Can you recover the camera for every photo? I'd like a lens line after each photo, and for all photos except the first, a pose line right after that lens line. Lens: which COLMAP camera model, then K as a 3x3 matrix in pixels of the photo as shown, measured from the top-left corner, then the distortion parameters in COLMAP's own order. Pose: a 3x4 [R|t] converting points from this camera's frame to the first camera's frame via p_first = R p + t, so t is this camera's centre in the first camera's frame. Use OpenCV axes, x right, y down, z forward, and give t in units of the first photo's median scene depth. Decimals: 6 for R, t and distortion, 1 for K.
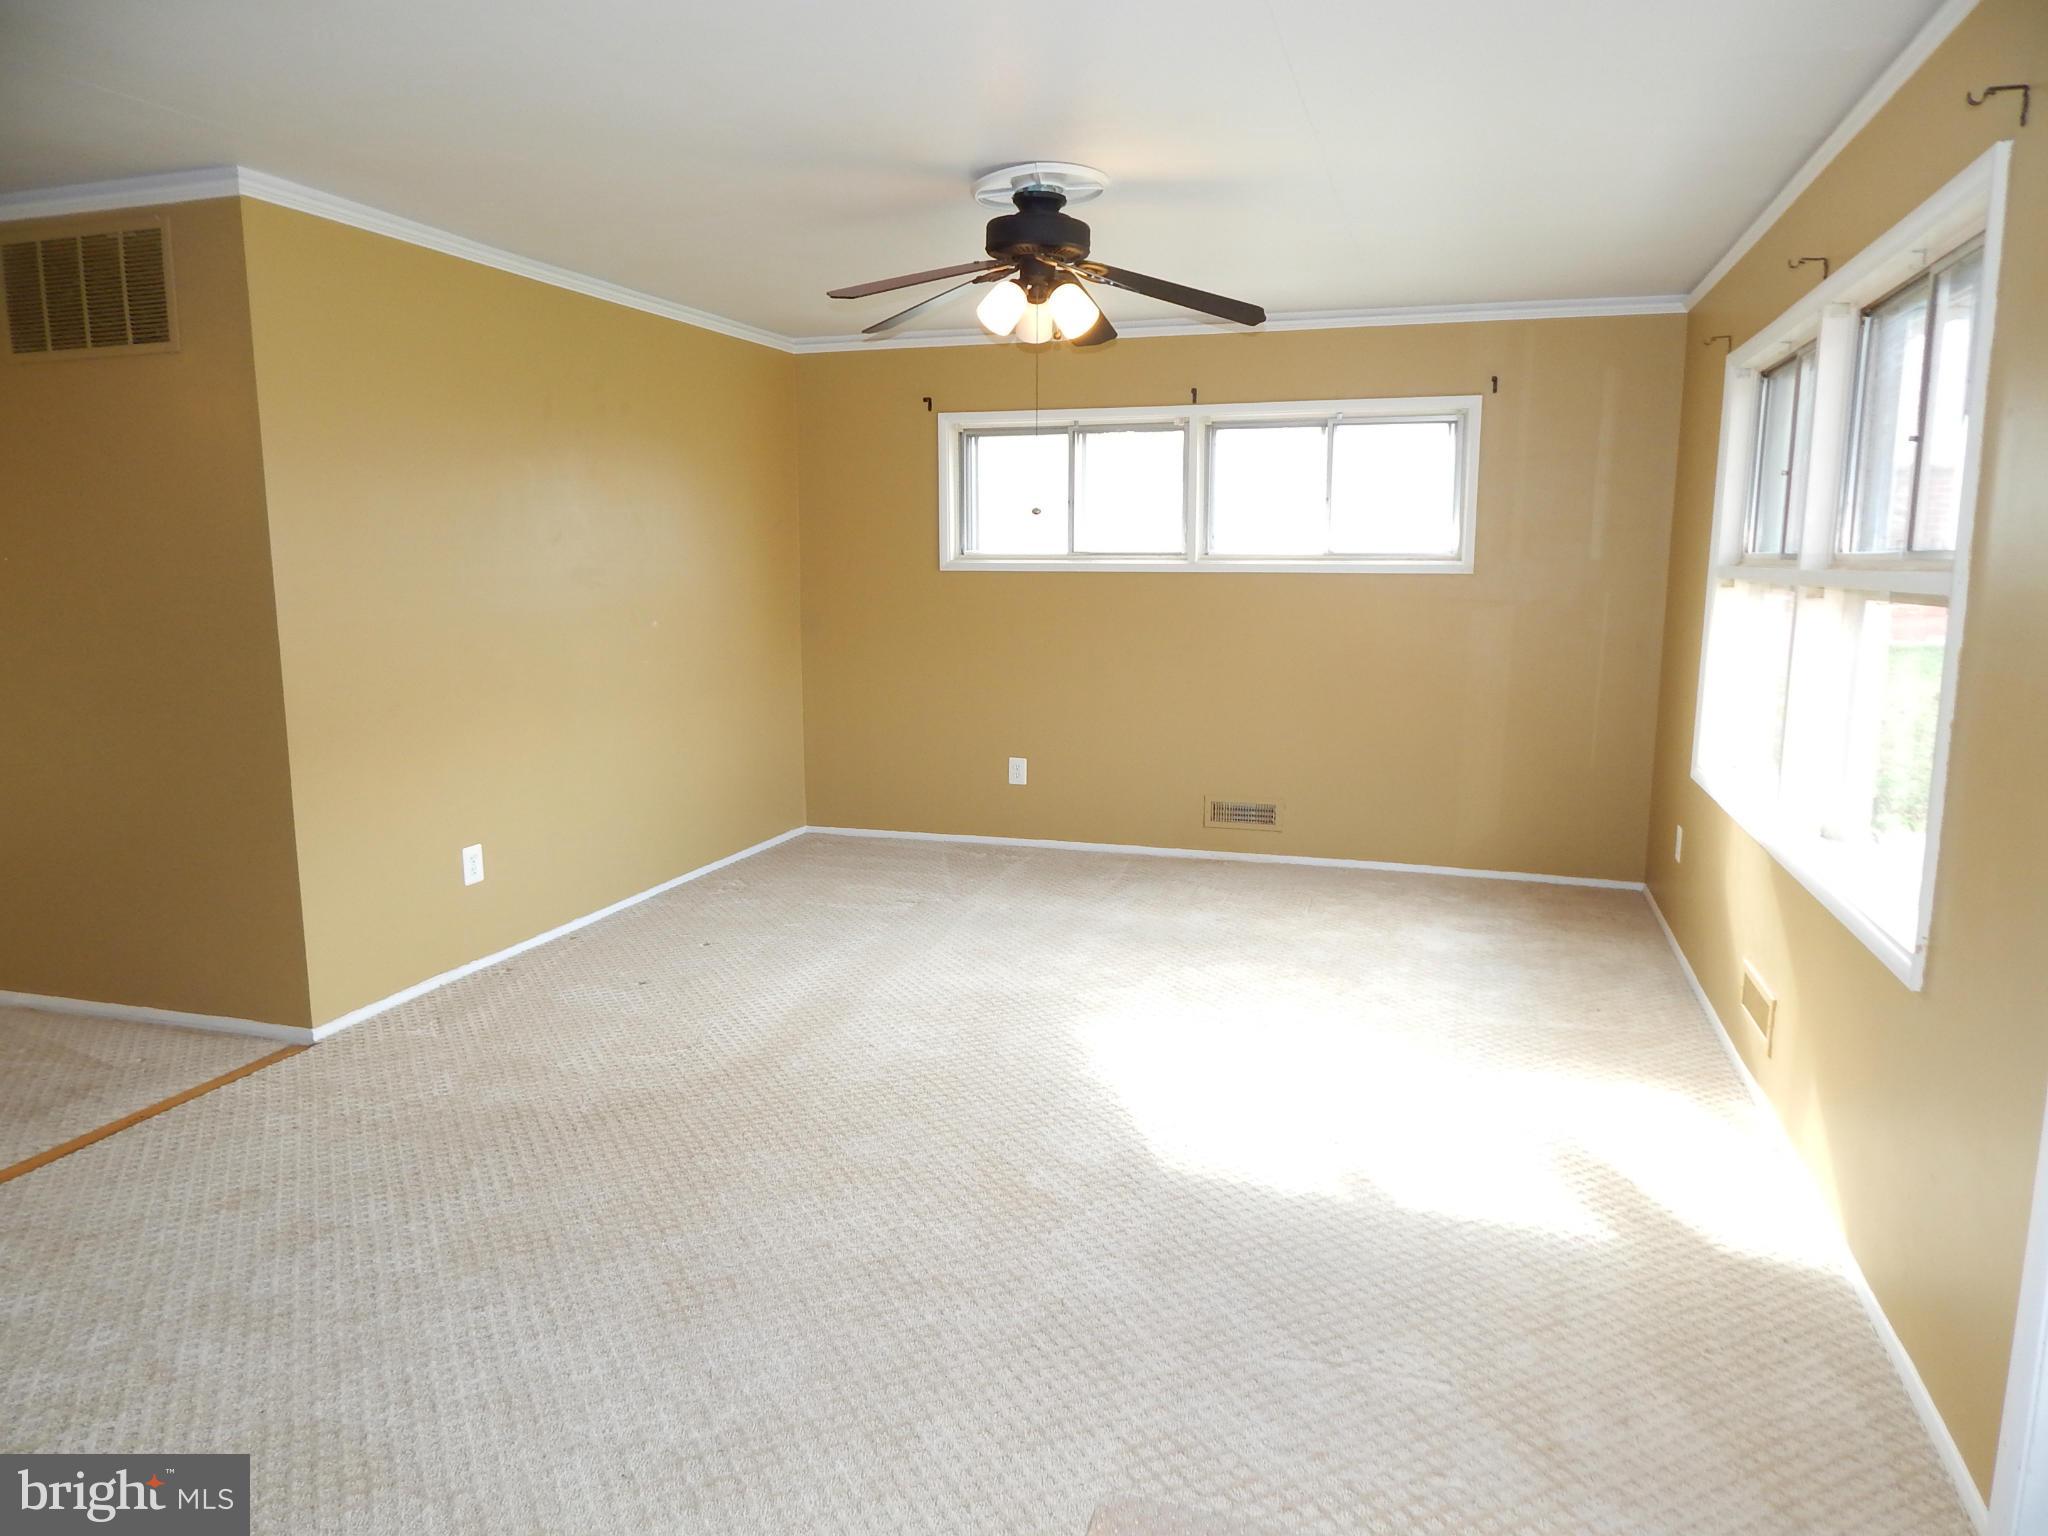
lens RADIAL K [[1357.9, 0, 1023.7], [0, 1357.9, 742.1], [0, 0, 1]] dist [0.015933, -0.011813]
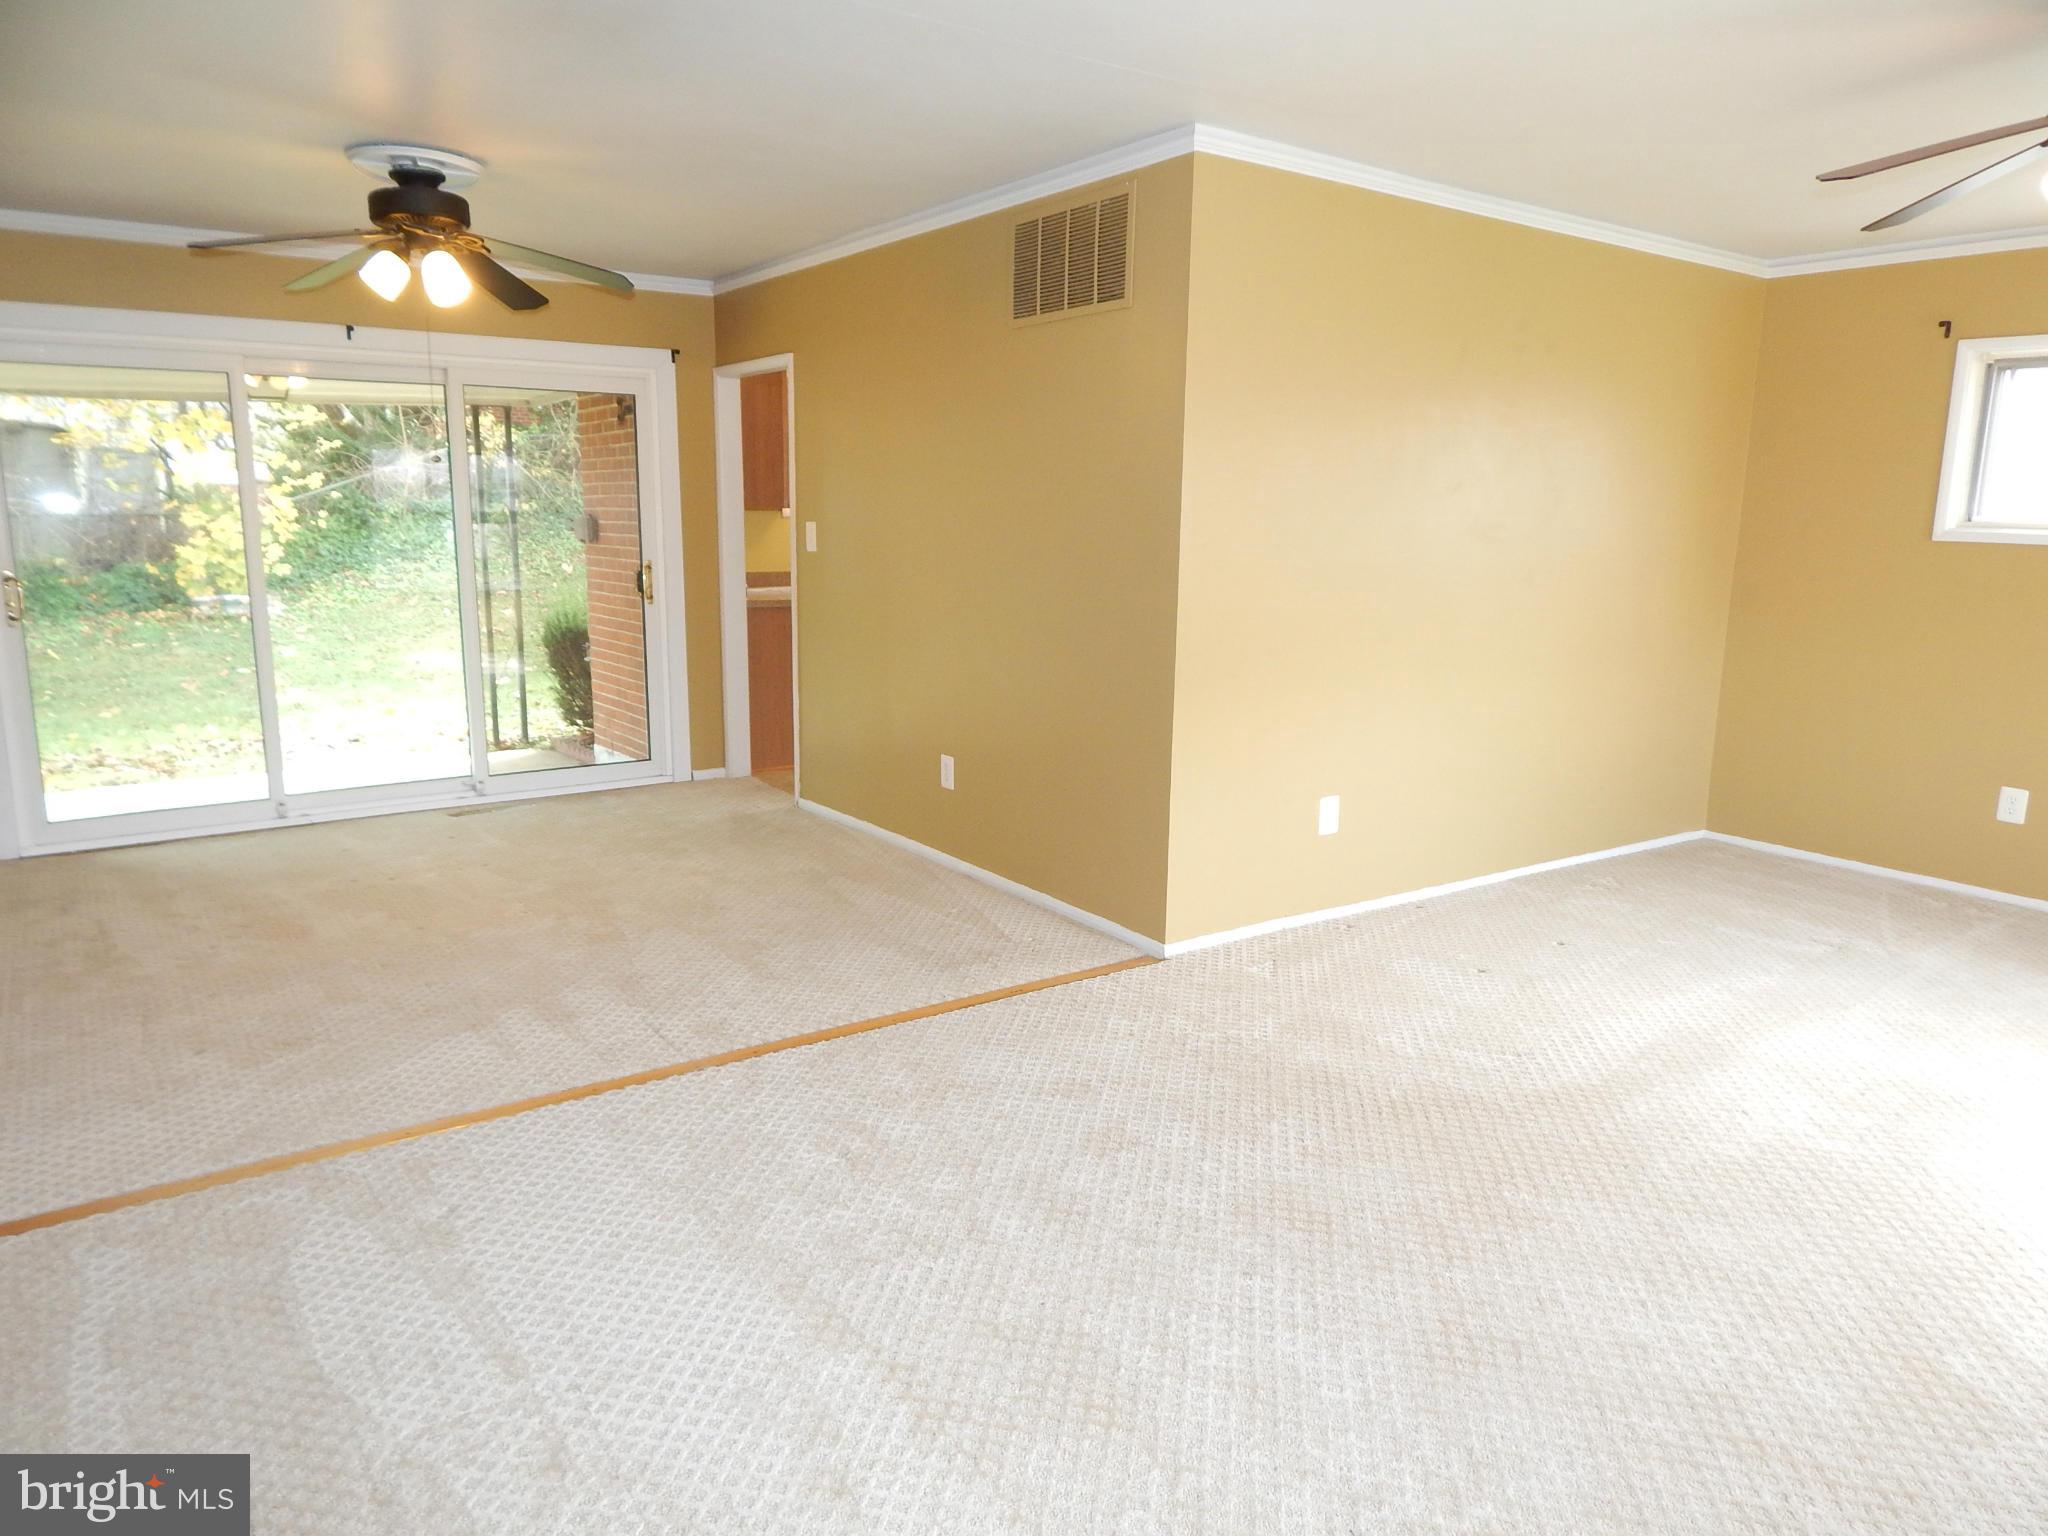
lens RADIAL K [[1348.8, 0, 1025.6], [0, 1348.8, 748.7], [0, 0, 1]] dist [0.005199, -0.015962]
pose [[0.796606, 0.128324, -0.590721, -0.005595], [-0.109648, 0.991672, 0.067560, -0.000856], [0.594471, 0.010953, 0.804042, 0.088686]]
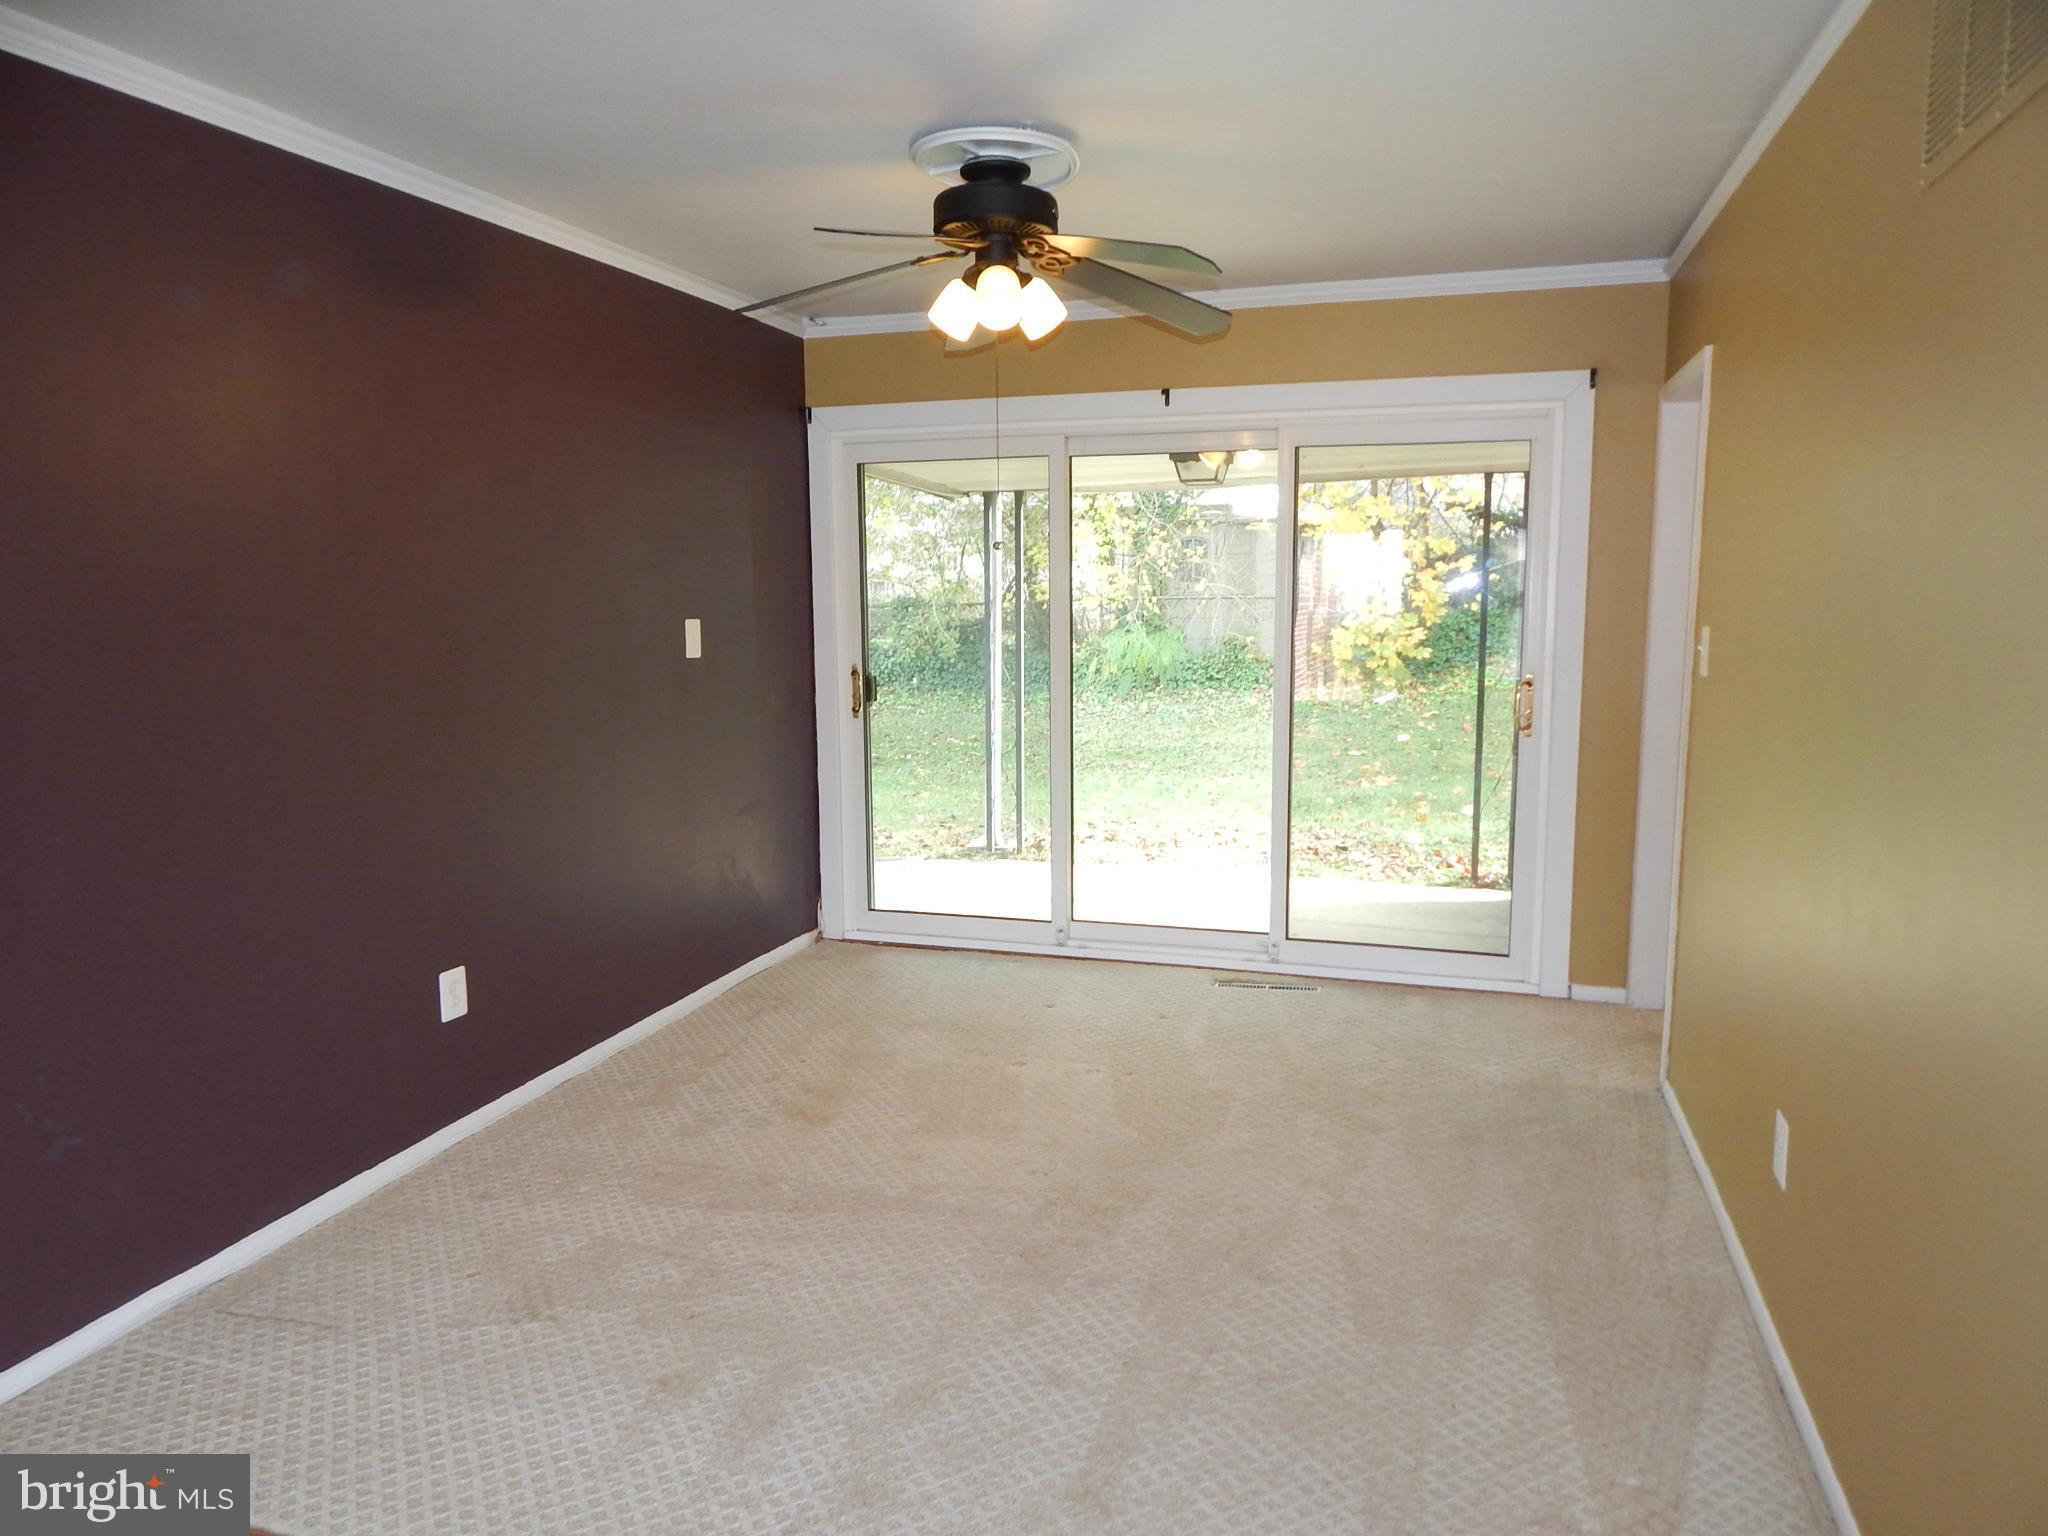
lens RADIAL K [[1357.9, 0, 1023.7], [0, 1357.9, 742.1], [0, 0, 1]] dist [0.015933, -0.011813]
pose [[0.017195, 0.133591, -0.990887, -0.240874], [-0.143944, 0.981041, 0.129766, -0.104841], [0.989436, 0.140401, 0.036099, 0.715566]]
